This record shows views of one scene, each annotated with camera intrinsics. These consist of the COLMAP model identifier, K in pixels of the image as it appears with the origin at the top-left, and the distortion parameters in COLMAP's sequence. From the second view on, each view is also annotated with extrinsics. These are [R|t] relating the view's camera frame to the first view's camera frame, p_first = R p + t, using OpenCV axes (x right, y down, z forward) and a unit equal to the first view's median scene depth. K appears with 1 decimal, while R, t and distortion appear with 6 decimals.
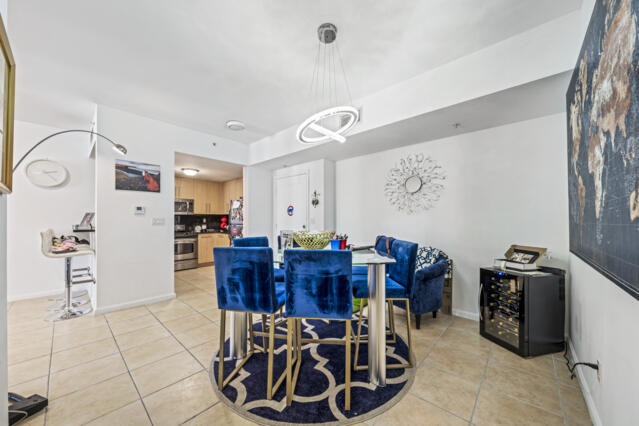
lens RADIAL K [[219.0, 0, 317.4], [0, 219.0, 217.0], [0, 0, 1]] dist [-0.002675, -0.000070]
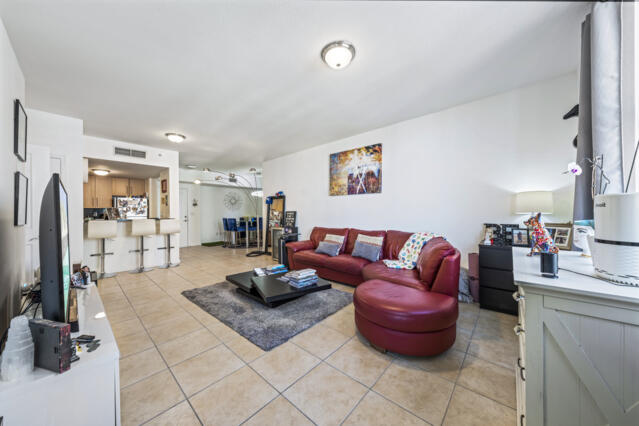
lens RADIAL K [[219.0, 0, 322.3], [0, 219.0, 212.0], [0, 0, 1]] dist [-0.002675, -0.000070]
pose [[-0.001626, 0.002327, 0.999996, -2.526679], [-0.004925, 0.999985, -0.002335, 0.001523], [-0.999987, -0.004928, -0.001615, -0.226508]]
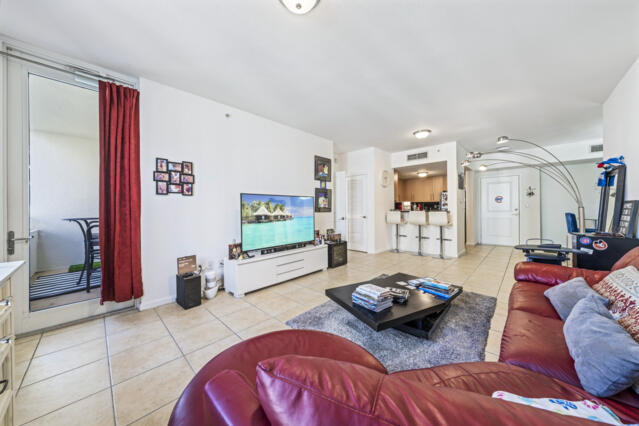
lens RADIAL K [[219.0, 0, 319.3], [0, 219.0, 209.0], [0, 0, 1]] dist [-0.002675, -0.000070]
pose [[0.999137, -0.007761, -0.040802, -1.794921], [0.008450, 0.999824, 0.016733, 0.001077], [0.040665, -0.017064, 0.999027, -0.770114]]
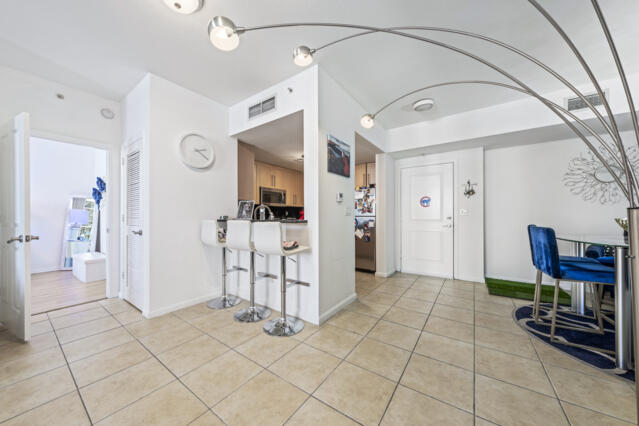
lens RADIAL K [[219.0, 0, 320.5], [0, 219.0, 216.5], [0, 0, 1]] dist [-0.002675, -0.000070]
pose [[0.994089, -0.001500, 0.108555, -0.929302], [-0.000205, 0.999877, 0.015696, 0.027496], [-0.108565, -0.015626, 0.993967, 0.156431]]
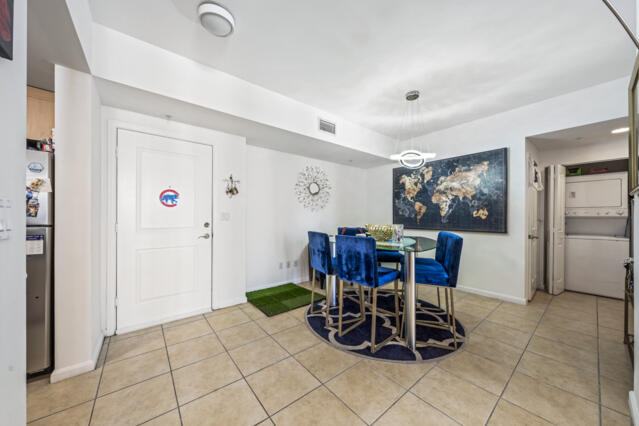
lens RADIAL K [[223.6, 0, 315.5], [0, 223.6, 215.6], [0, 0, 1]] dist [0.001740, -0.000007]
pose [[0.180055, 0.001009, 0.983656, -0.858587], [-0.020222, 0.999792, 0.002676, 0.009708], [-0.983449, -0.020373, 0.180038, 0.725662]]
